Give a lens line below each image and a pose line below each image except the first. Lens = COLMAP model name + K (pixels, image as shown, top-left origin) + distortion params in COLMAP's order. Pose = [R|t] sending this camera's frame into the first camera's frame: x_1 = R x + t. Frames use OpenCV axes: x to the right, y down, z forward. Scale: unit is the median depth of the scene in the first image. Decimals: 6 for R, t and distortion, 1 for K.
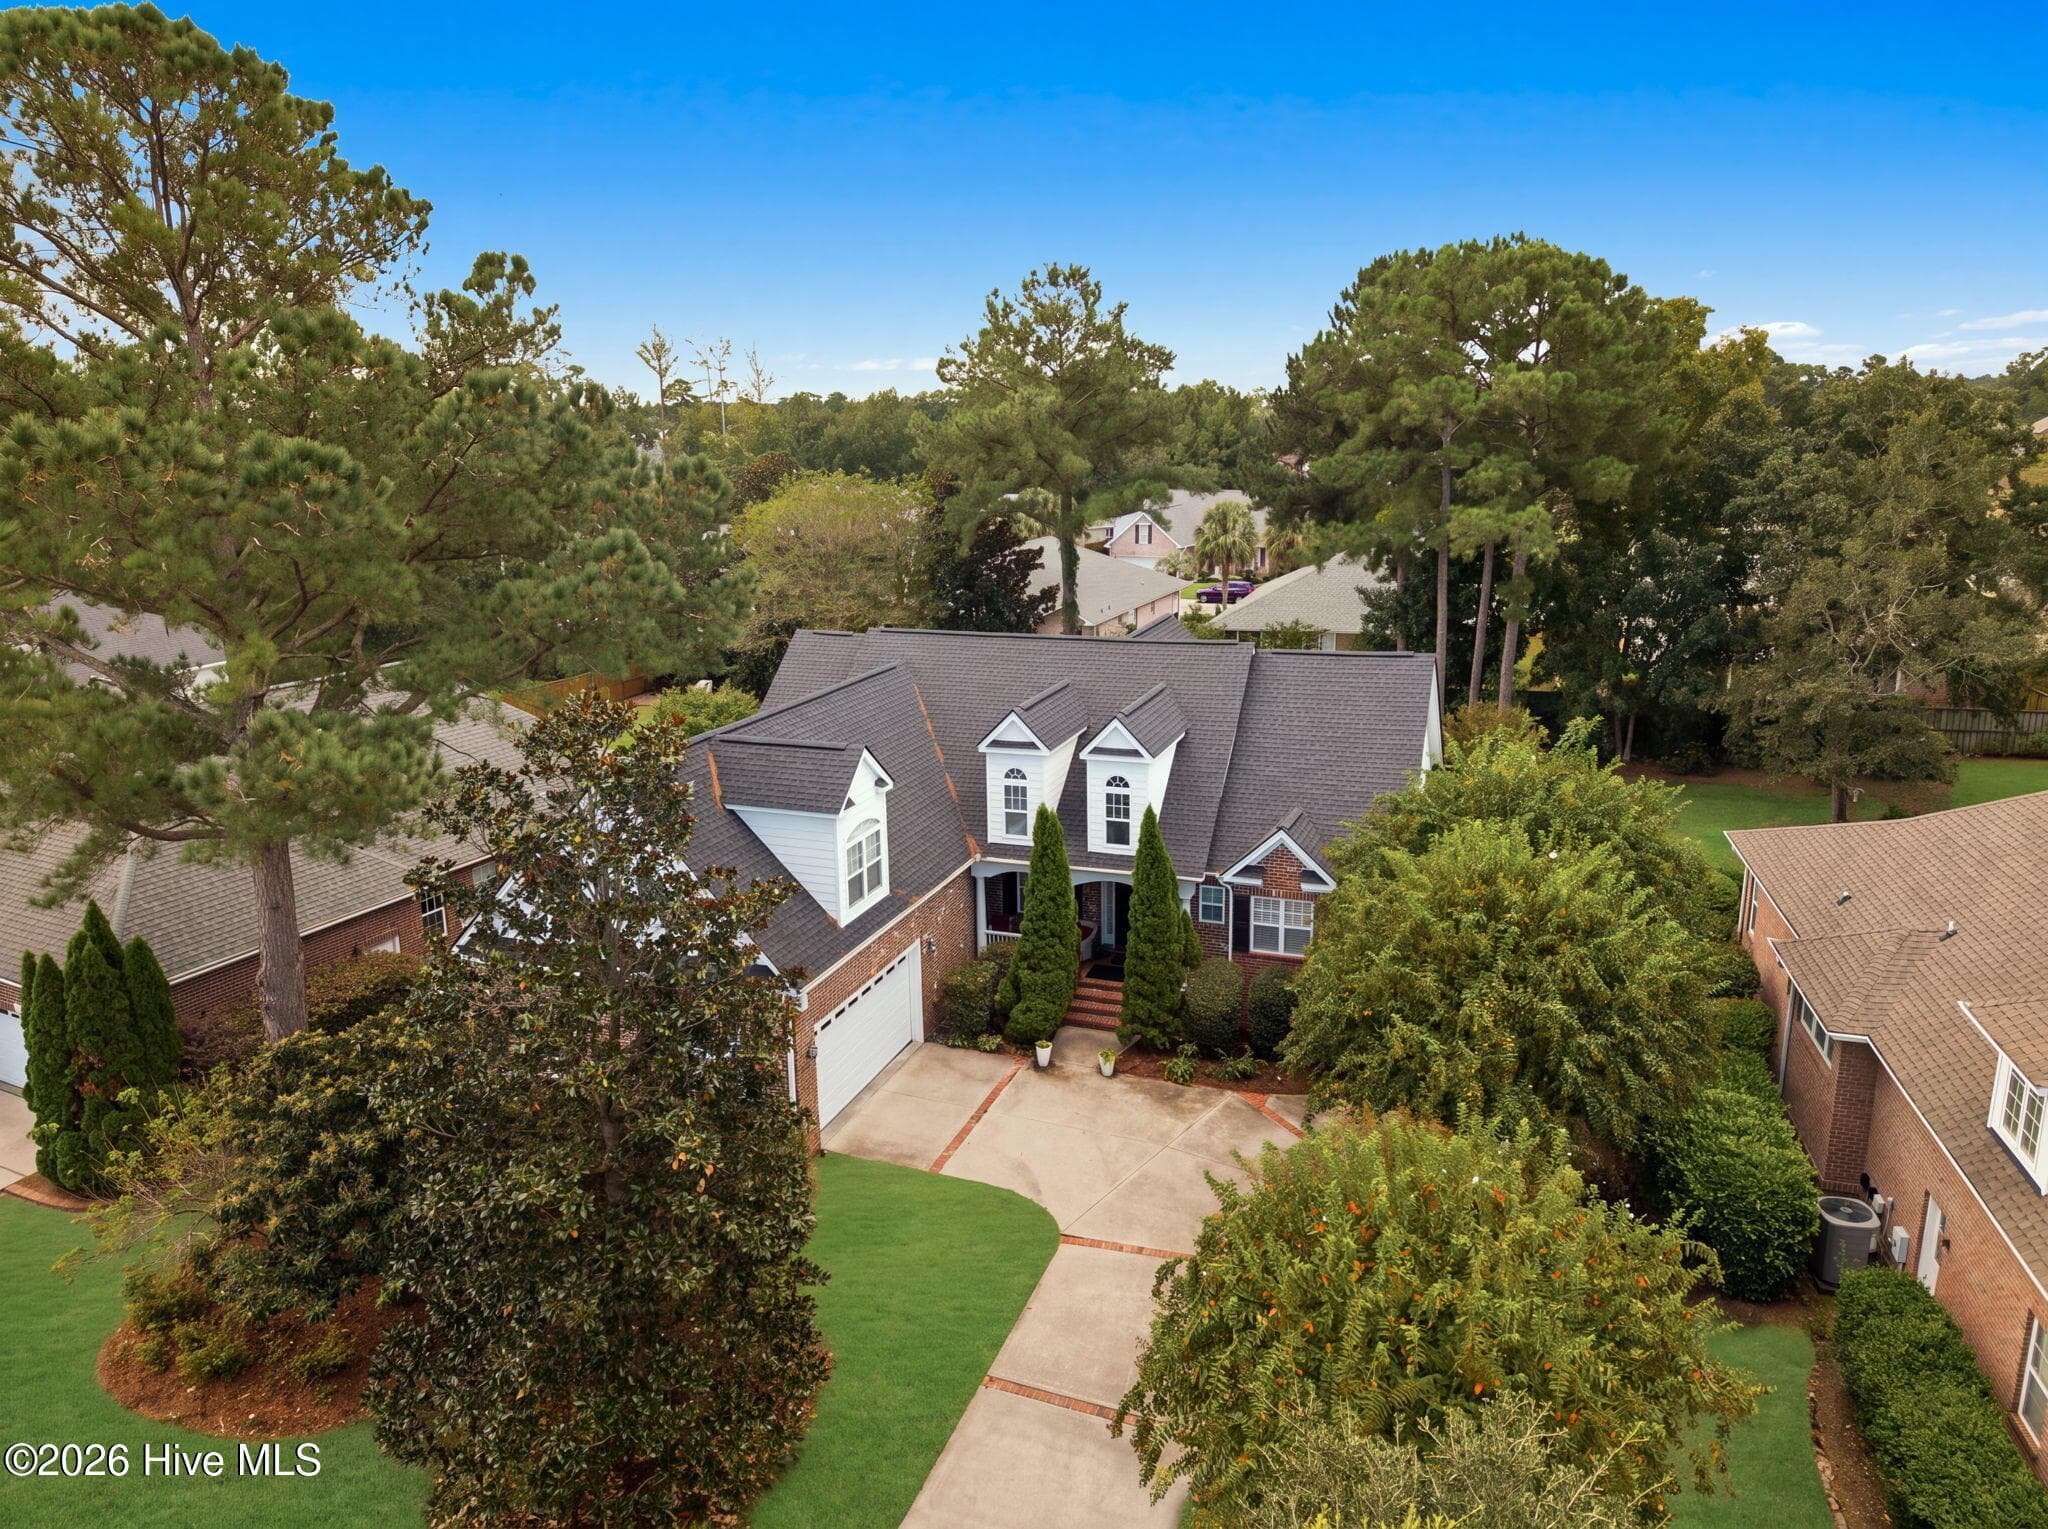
lens RADIAL K [[1403.9, 0, 1016.6], [0, 1403.9, 686.2], [0, 0, 1]] dist [-0.003503, -0.002829]
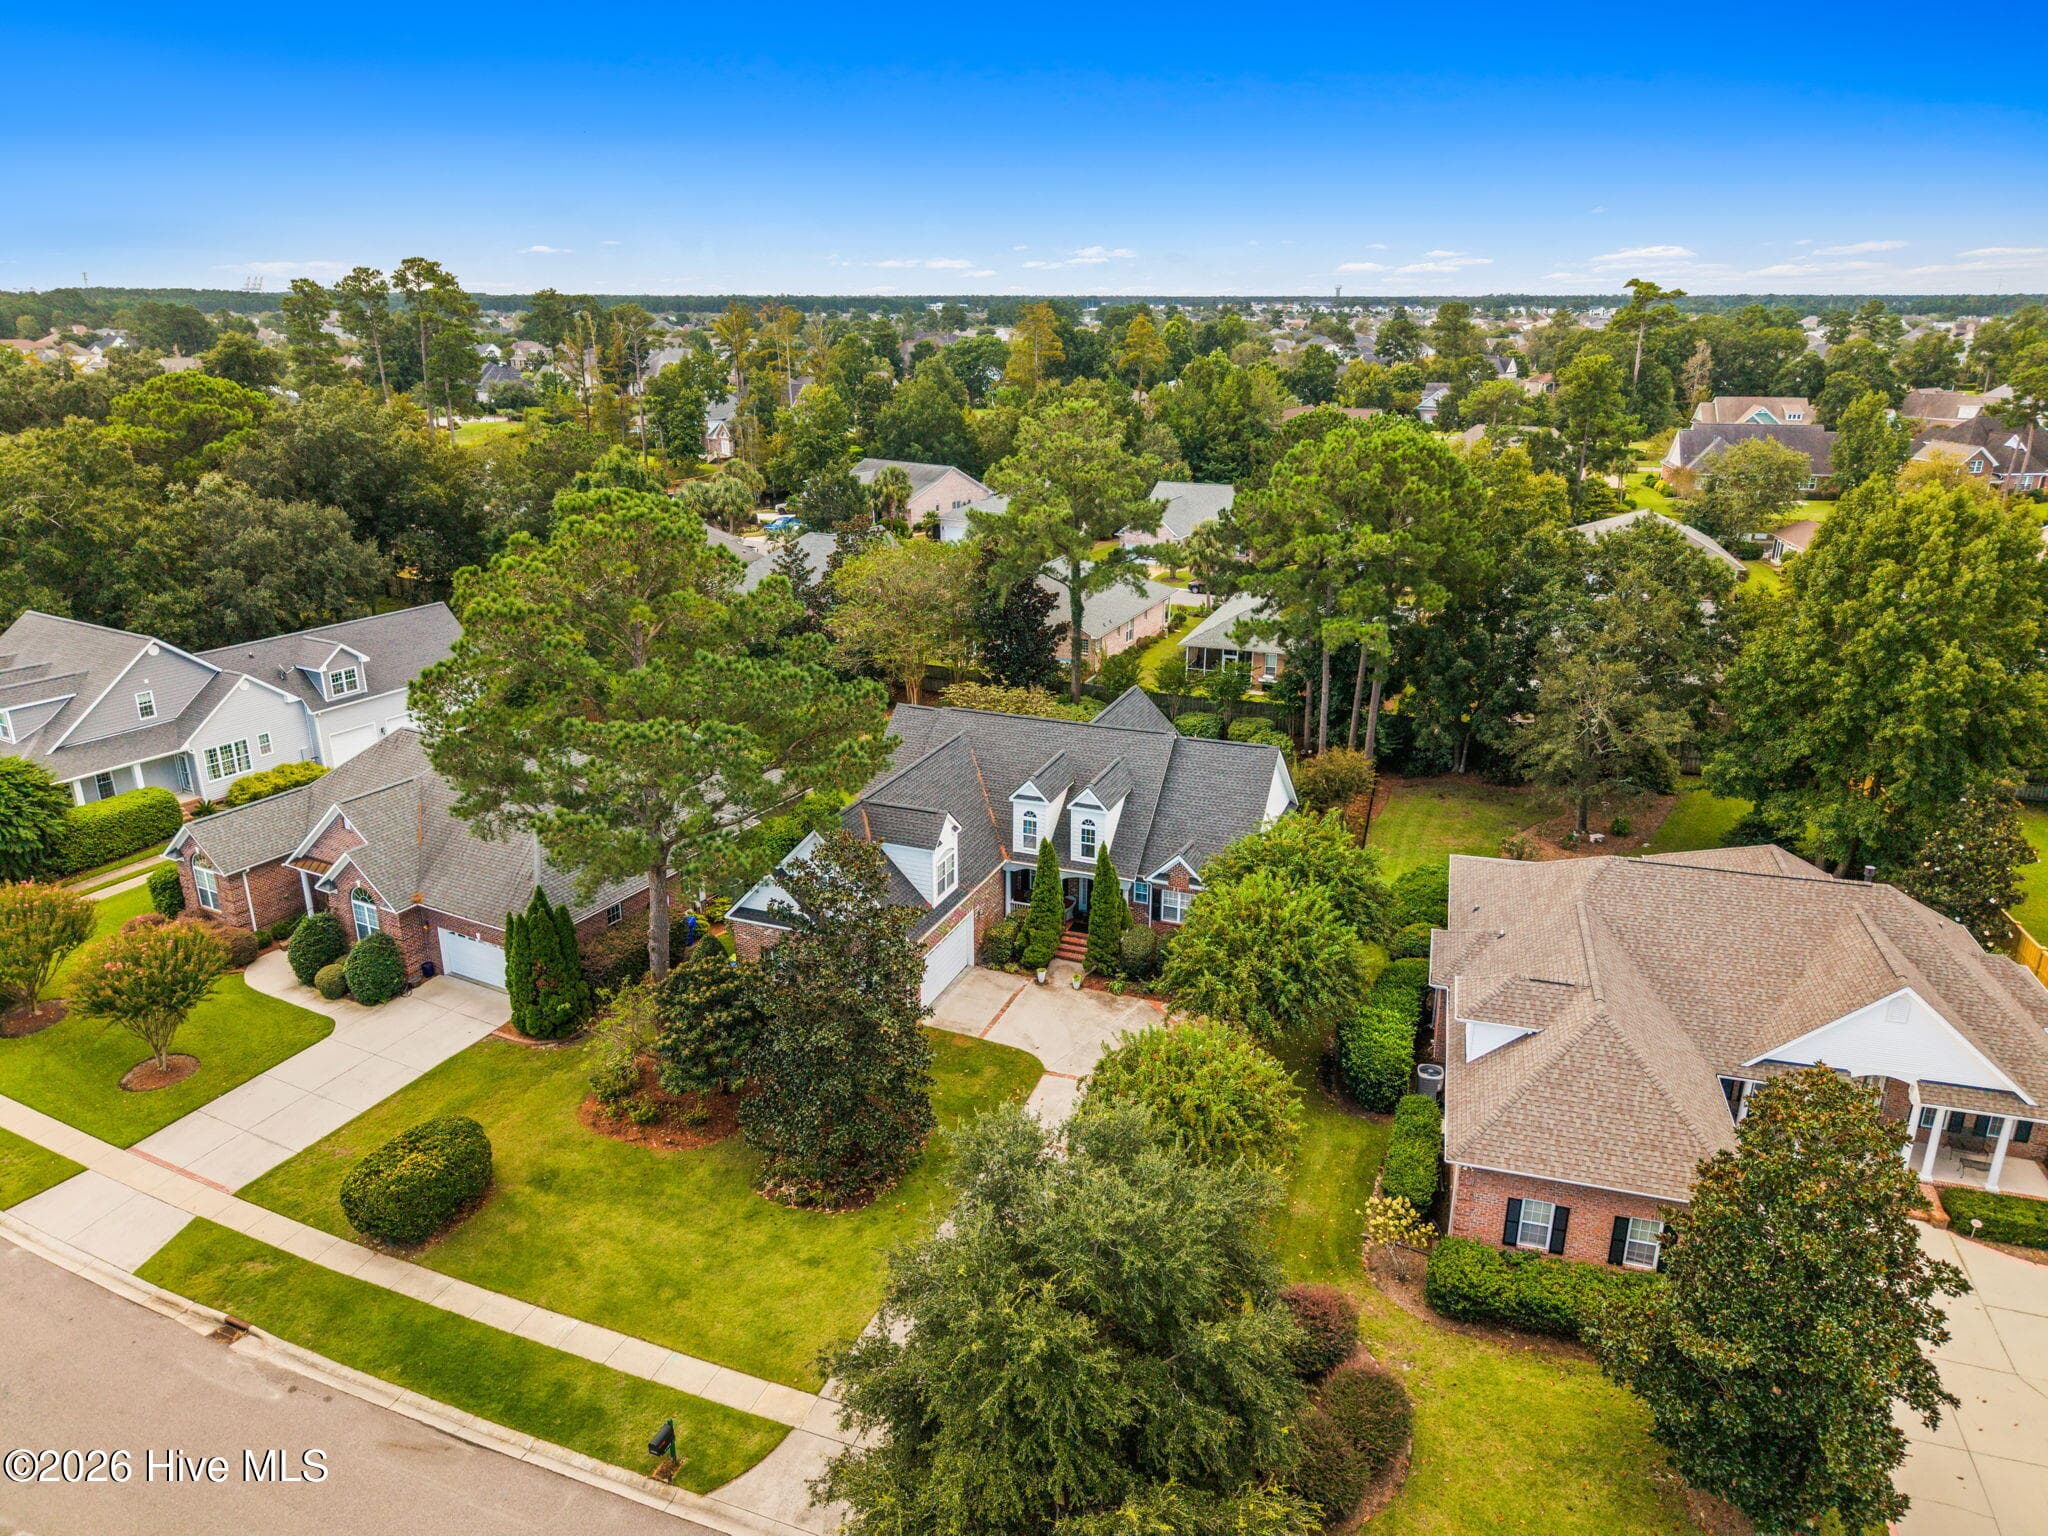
lens RADIAL K [[1307.9, 0, 1029.4], [0, 1307.9, 677.1], [0, 0, 1]] dist [0.008763, -0.001684]
pose [[0.999621, 0.025902, -0.009318, 0.009520], [-0.025296, 0.997870, 0.060122, -0.216218], [0.010855, -0.059863, 0.998148, -0.638919]]
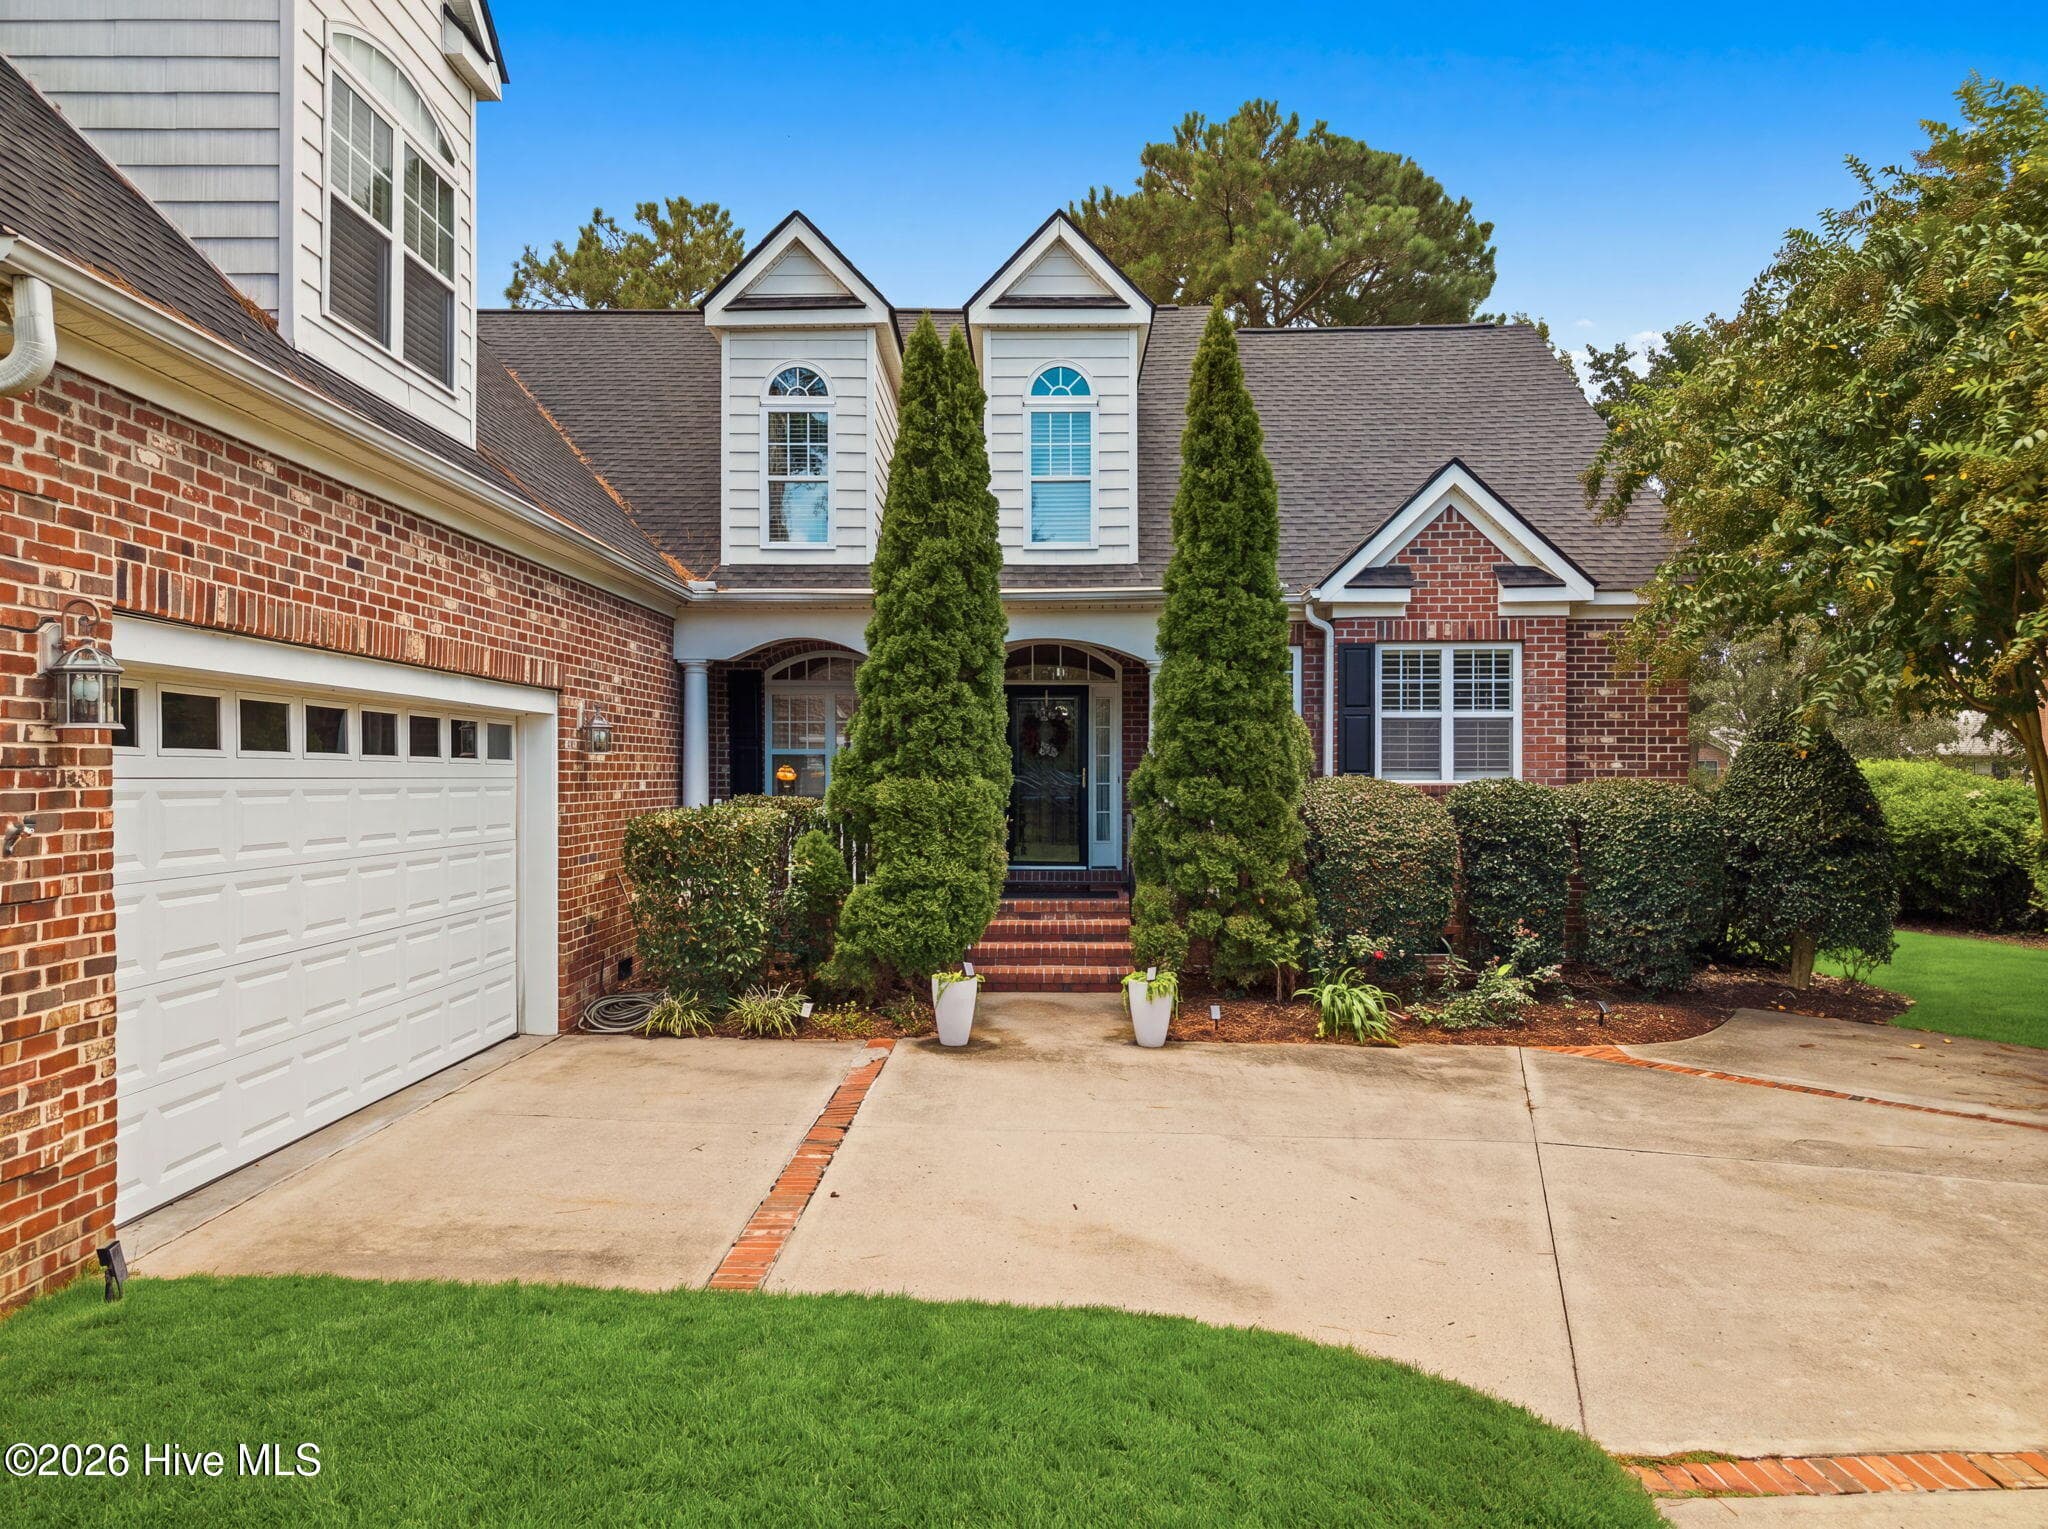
lens RADIAL K [[1330.8, 0, 1023.9], [0, 1330.8, 772.9], [0, 0, 1]] dist [0.001221, -0.049198]
pose [[0.938719, 0.018827, 0.344168, -0.074458], [0.049226, 0.980949, -0.187925, 0.265053], [-0.341149, 0.193351, 0.919909, 0.687173]]
